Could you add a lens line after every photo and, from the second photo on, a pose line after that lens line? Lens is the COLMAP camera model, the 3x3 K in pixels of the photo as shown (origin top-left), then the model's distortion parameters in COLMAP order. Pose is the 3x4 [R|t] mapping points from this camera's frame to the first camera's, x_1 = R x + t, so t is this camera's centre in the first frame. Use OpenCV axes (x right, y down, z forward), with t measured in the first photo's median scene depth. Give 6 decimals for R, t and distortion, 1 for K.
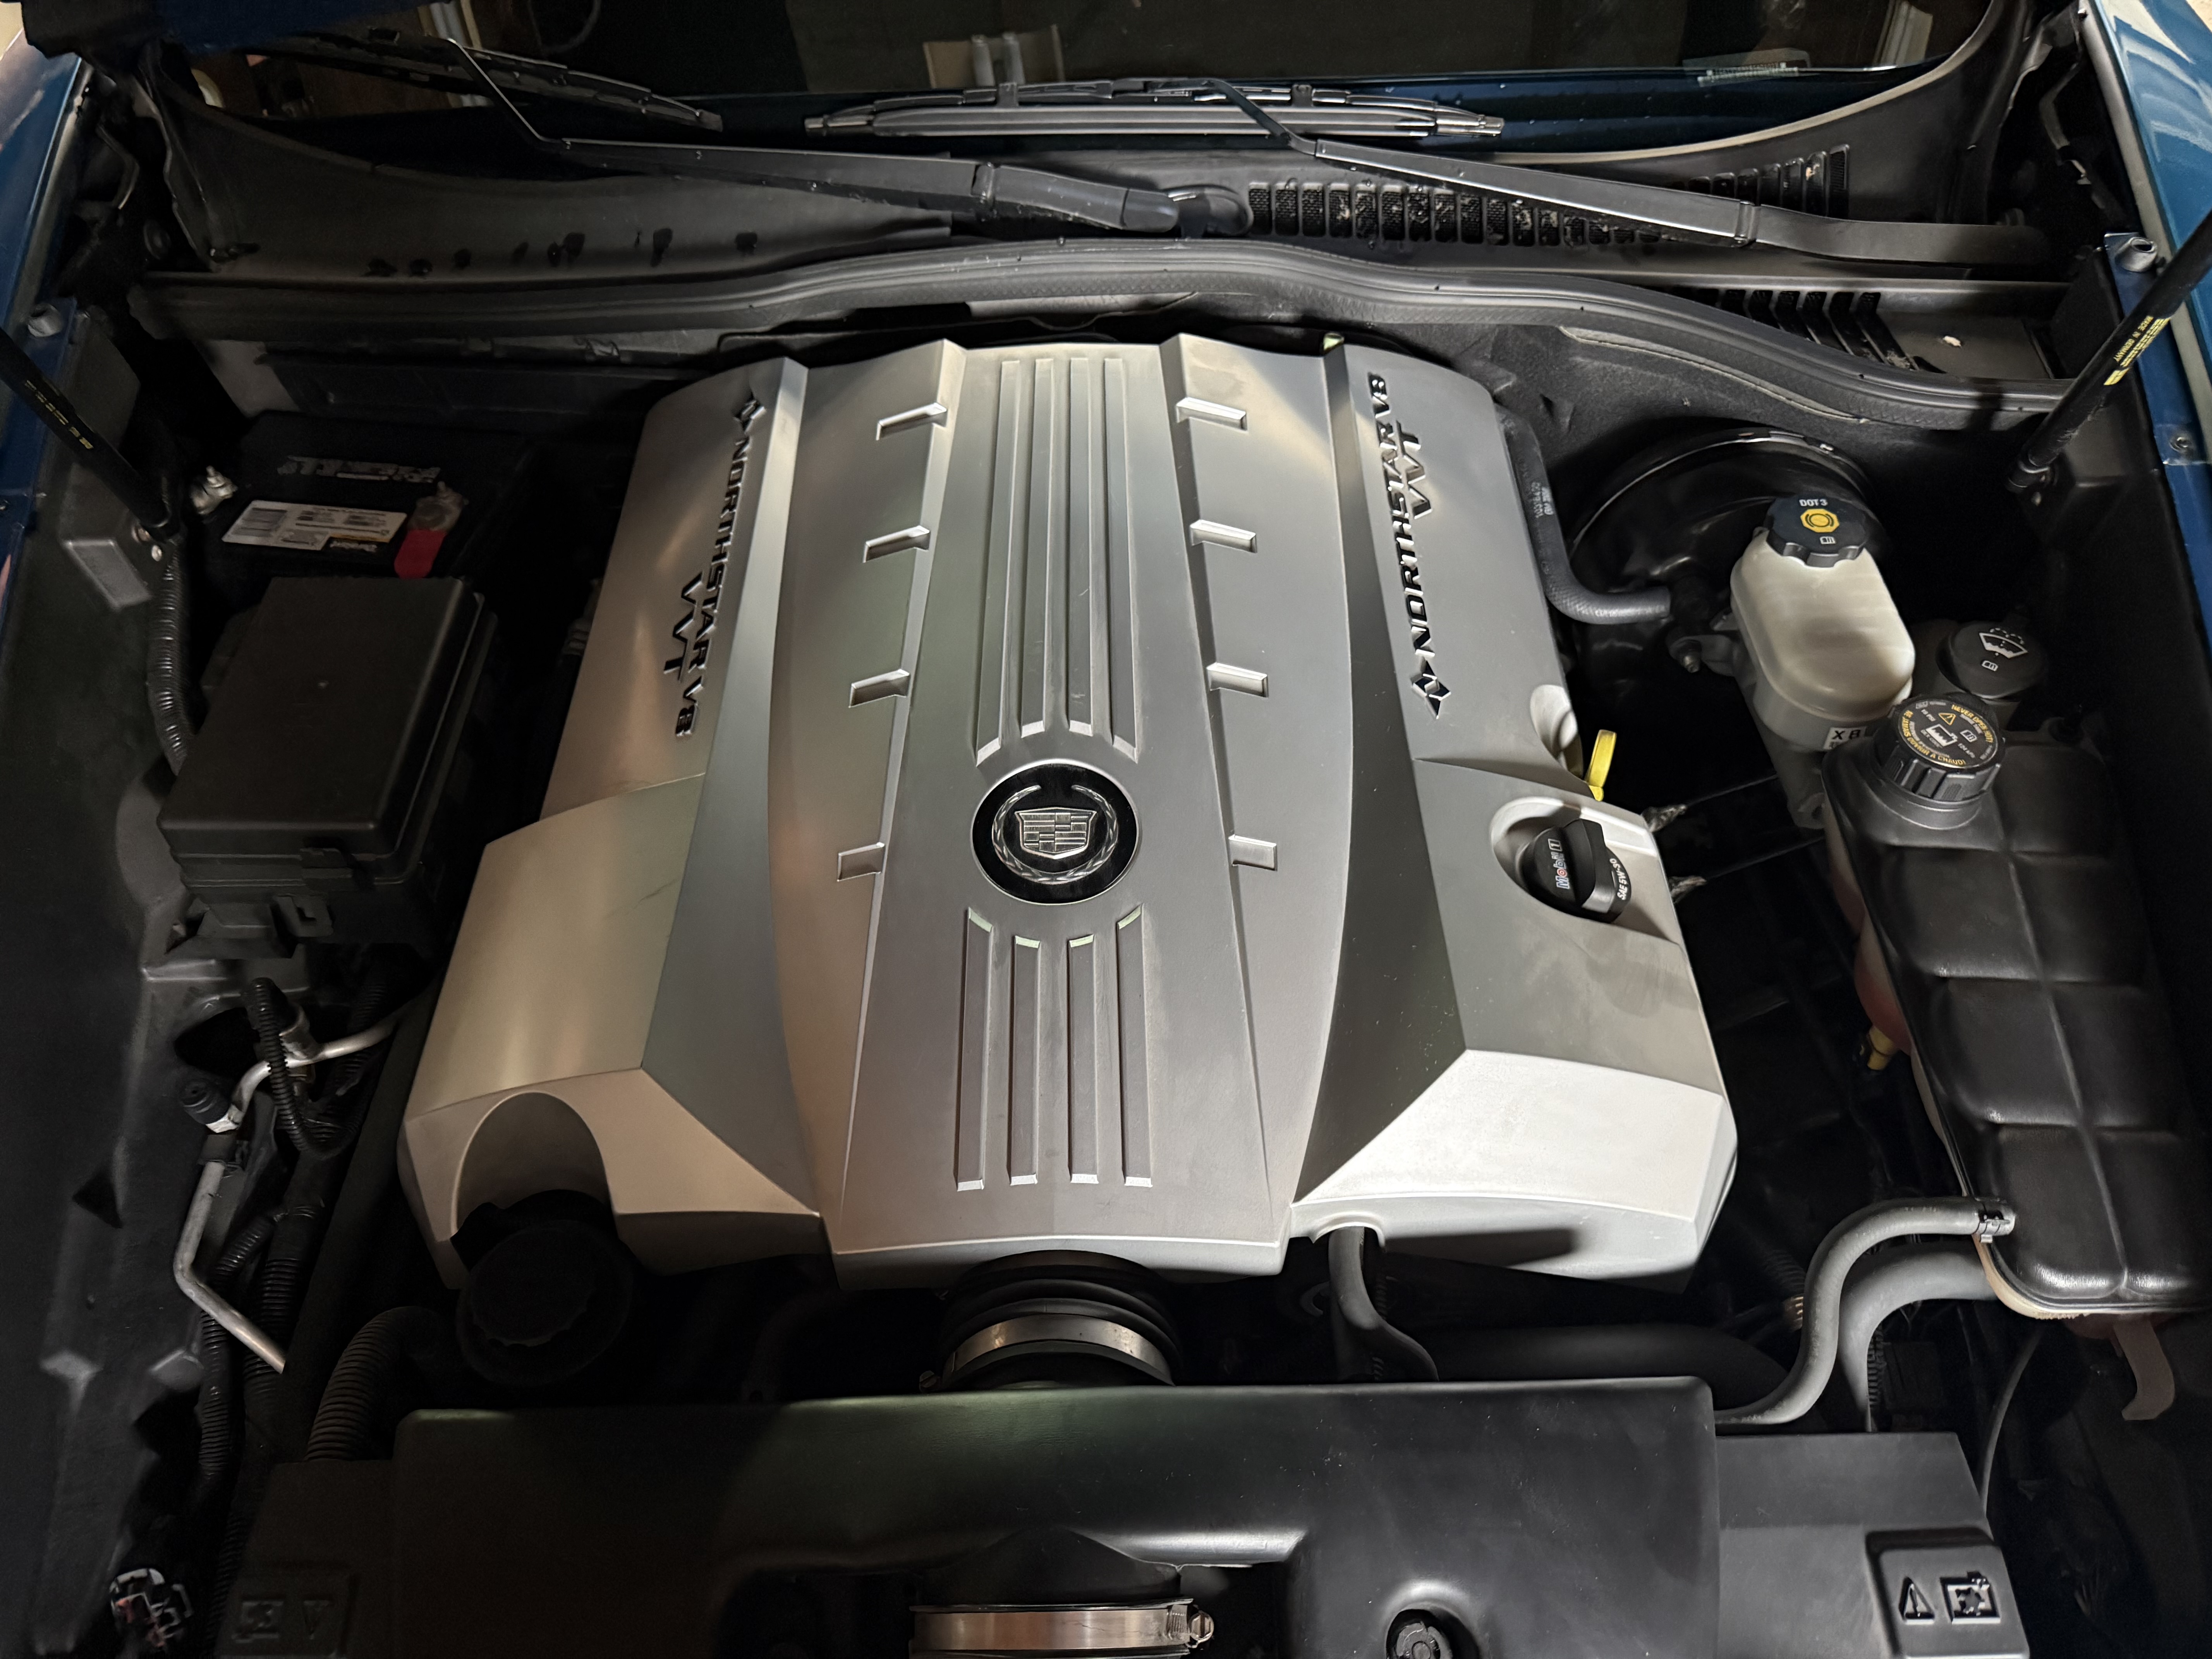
lens RADIAL K [[1548.2, 0, 1101.0], [0, 1548.2, 867.1], [0, 0, 1]] dist [0.015677, -0.013801]
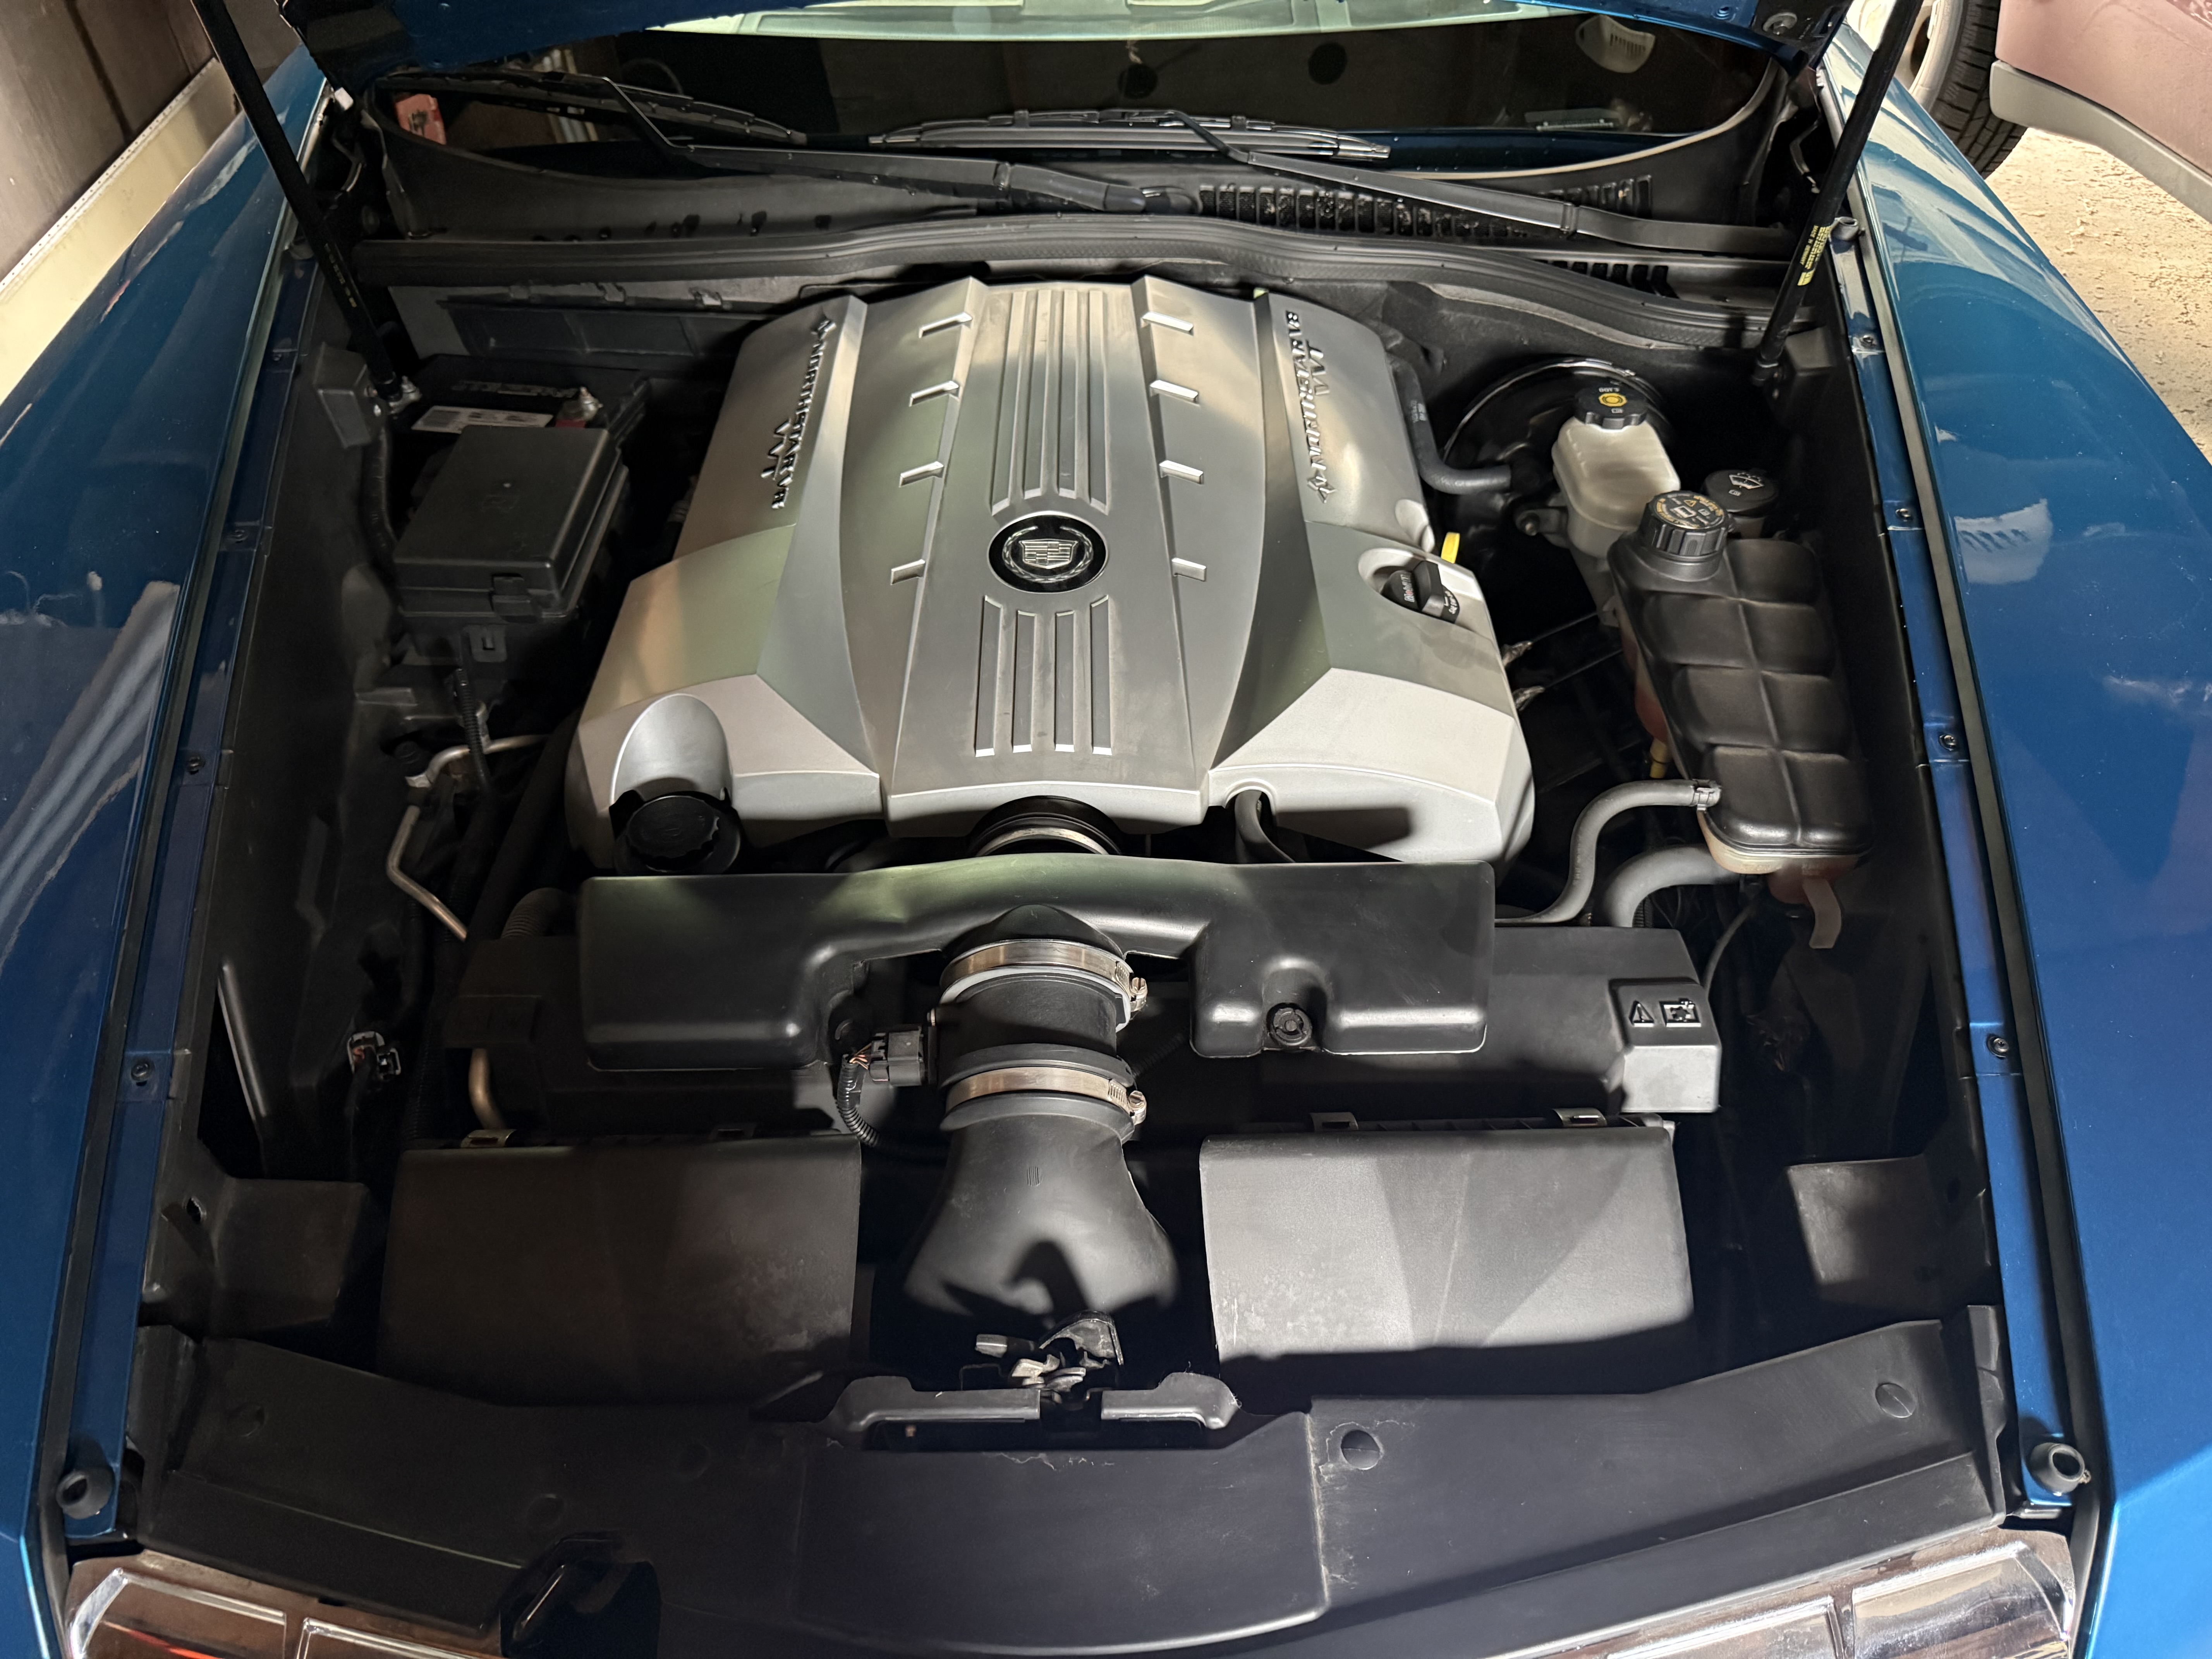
lens RADIAL K [[1529.6, 0, 1097.6], [0, 1529.6, 867.7], [0, 0, 1]] dist [0.052454, -0.065627]
pose [[0.999838, 0.016525, 0.007139, 0.008512], [-0.015499, 0.991978, -0.125457, 0.359645], [-0.009155, 0.125326, 0.992073, -0.284690]]
